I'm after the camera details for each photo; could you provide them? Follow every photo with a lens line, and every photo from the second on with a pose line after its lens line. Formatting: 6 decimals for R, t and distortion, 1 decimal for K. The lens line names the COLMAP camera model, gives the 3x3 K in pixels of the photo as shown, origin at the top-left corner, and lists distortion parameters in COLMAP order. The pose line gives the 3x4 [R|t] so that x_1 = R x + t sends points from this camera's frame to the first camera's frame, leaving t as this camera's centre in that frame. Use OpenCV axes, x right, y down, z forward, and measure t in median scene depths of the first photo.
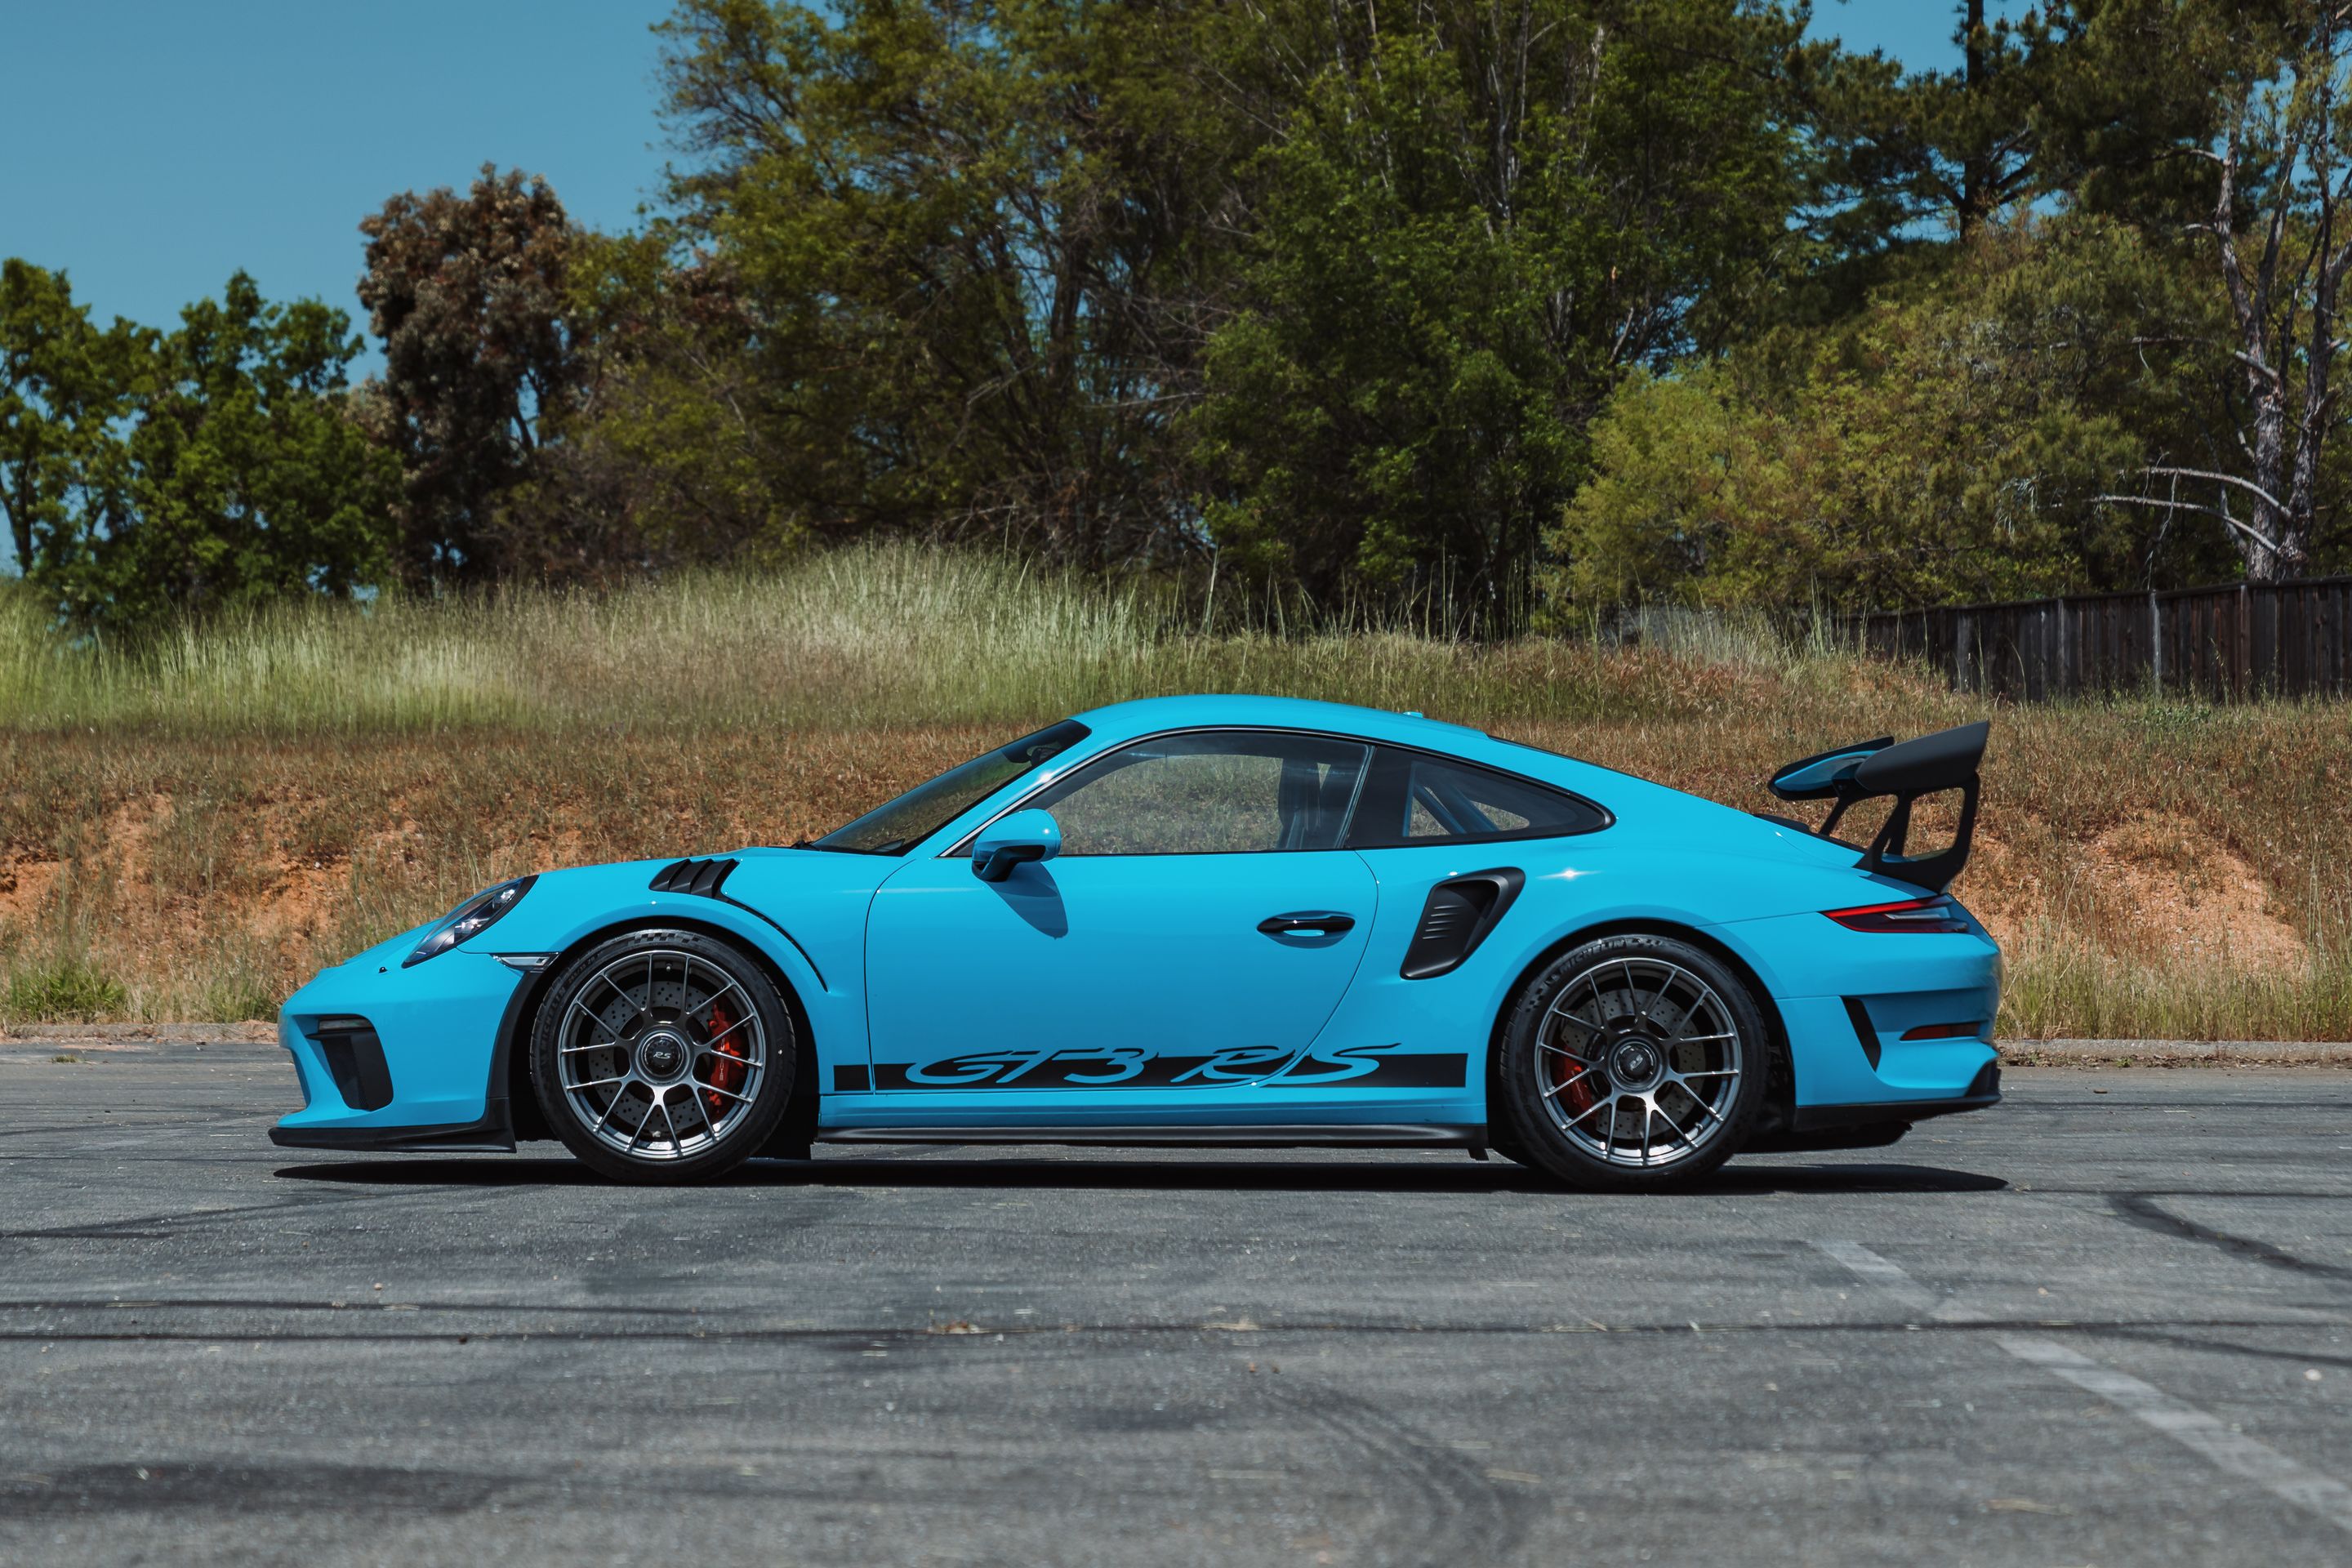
lens RADIAL K [[6390.7, 0, 1176.0], [0, 6390.7, 784.0], [0, 0, 1]] dist [0.032103, 0.338817]
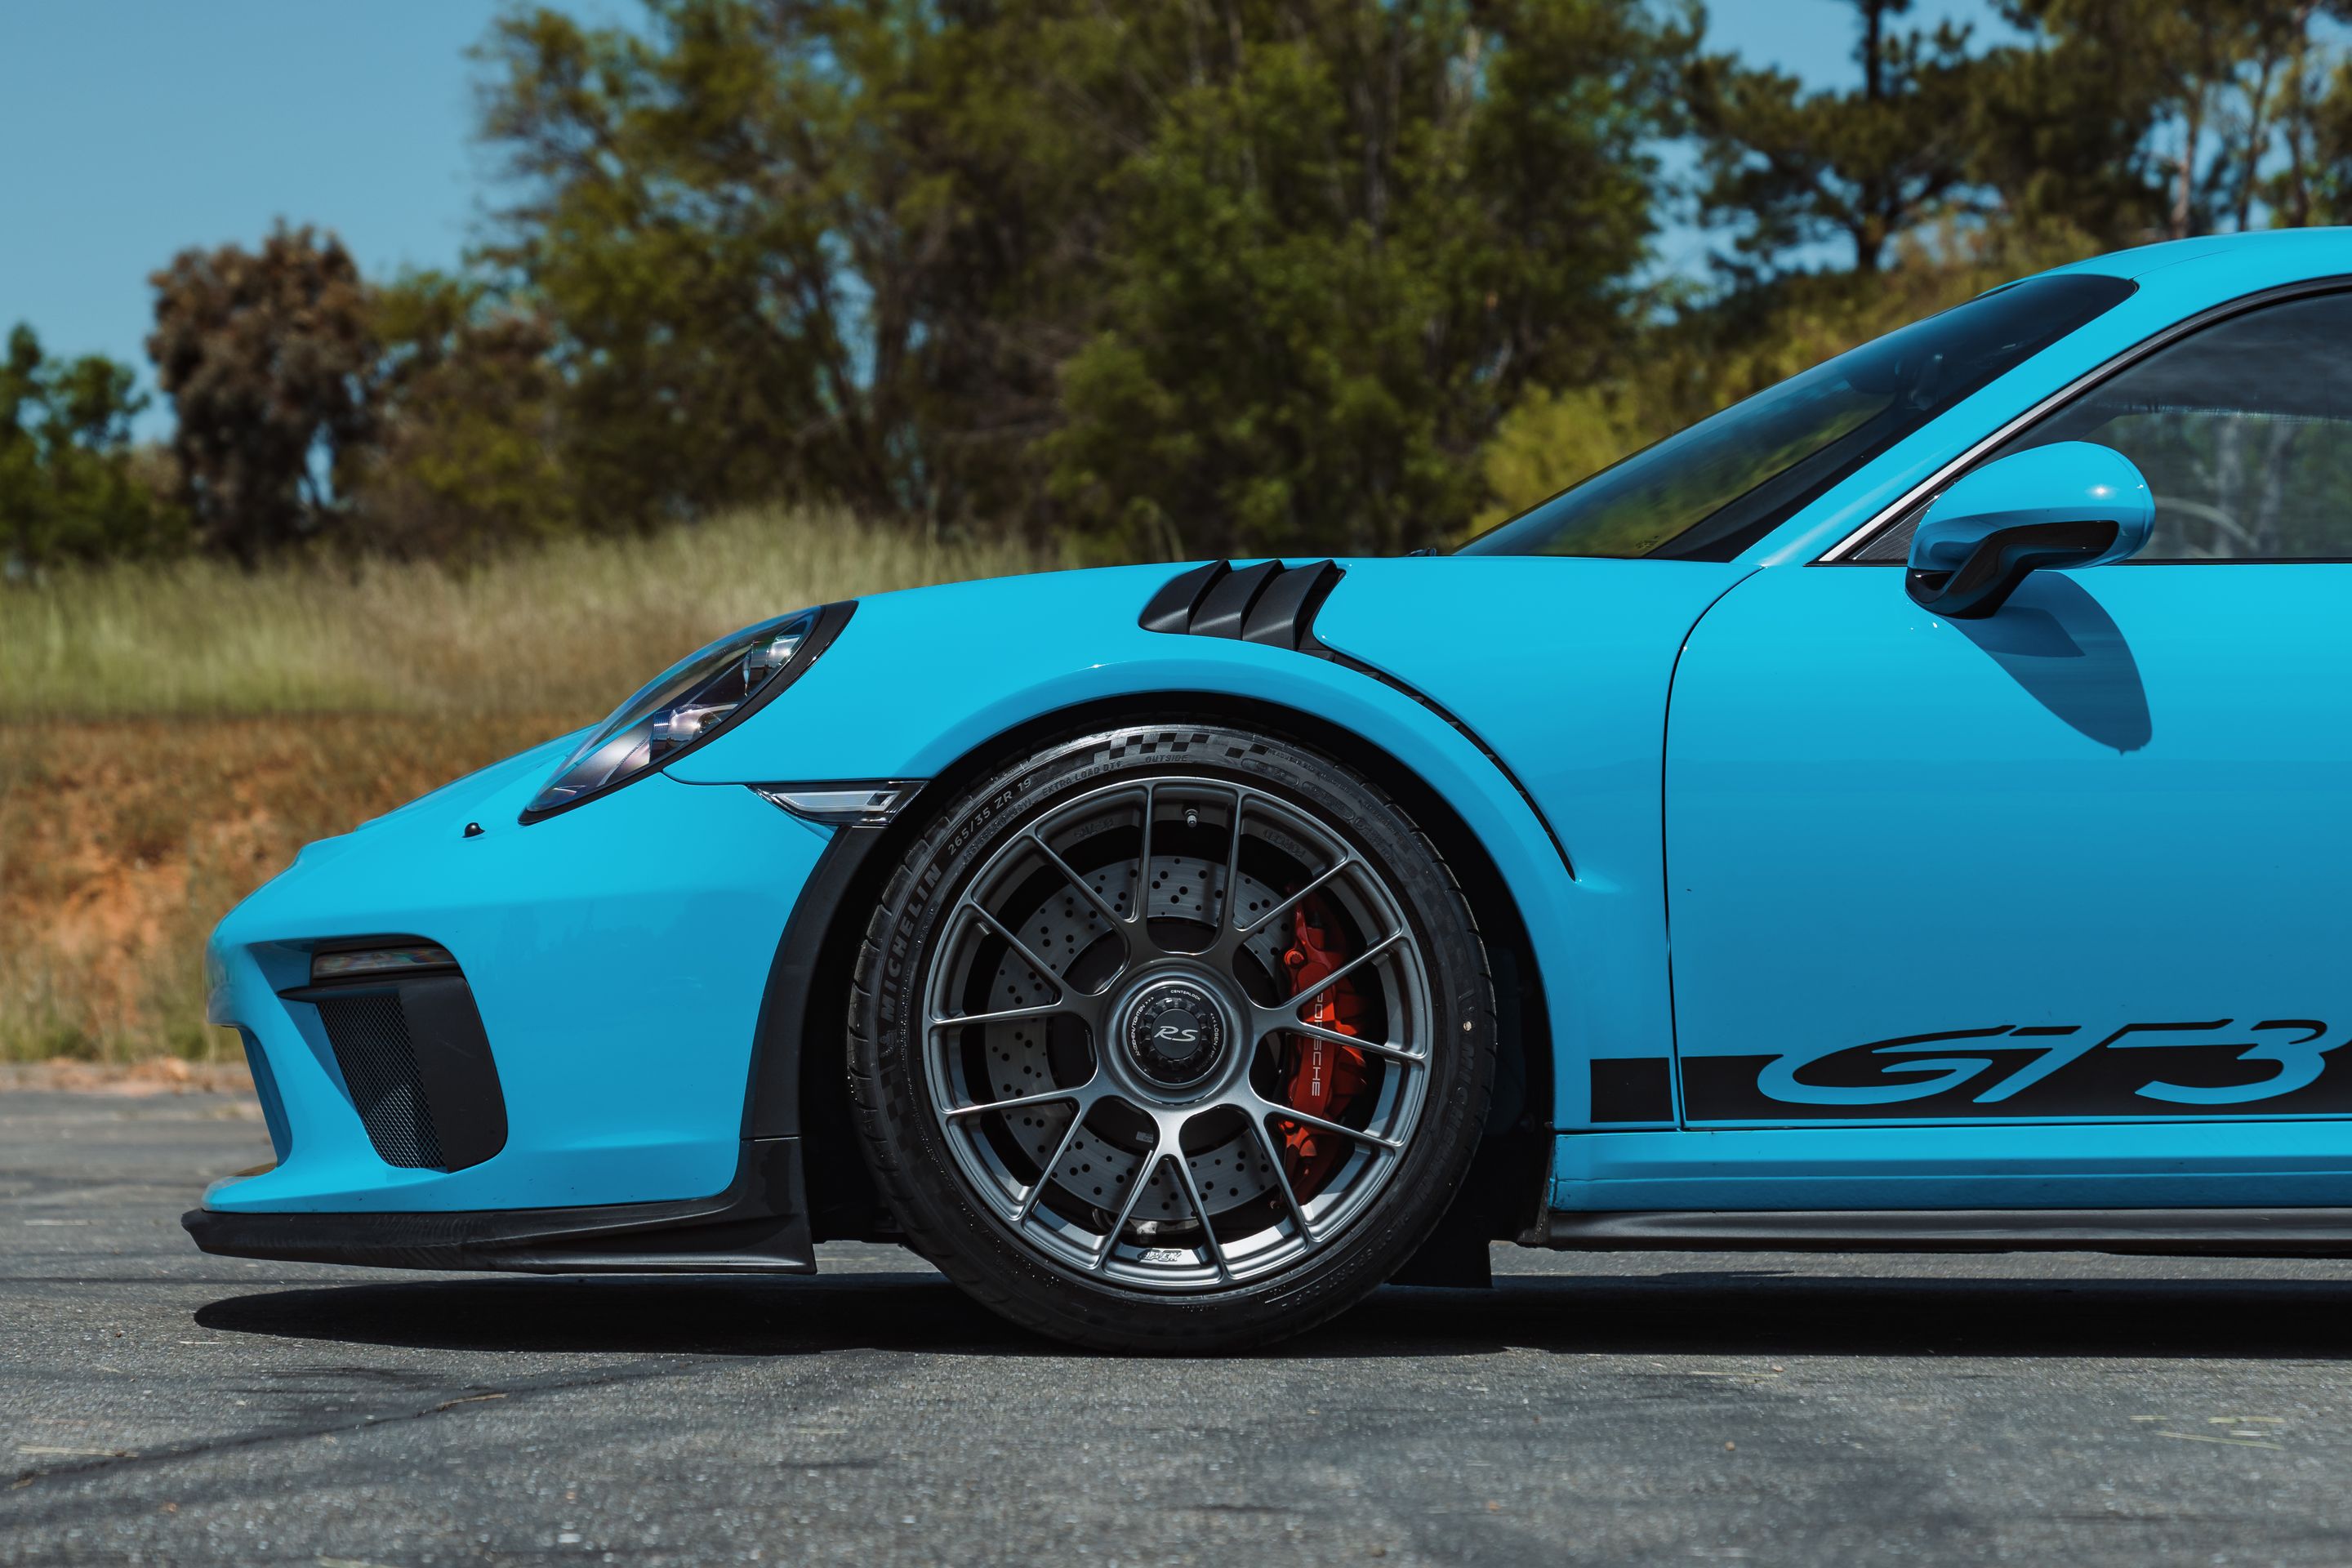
lens RADIAL K [[5497.4, 0, 1176.3], [0, 5497.4, 854.7], [0, 0, 1]] dist [0.020729, 0.452881]
pose [[0.997960, 0.003533, 0.063739, -0.052236], [-0.002940, 0.999952, -0.009391, 0.017459], [-0.063769, 0.009184, 0.997922, 0.330923]]
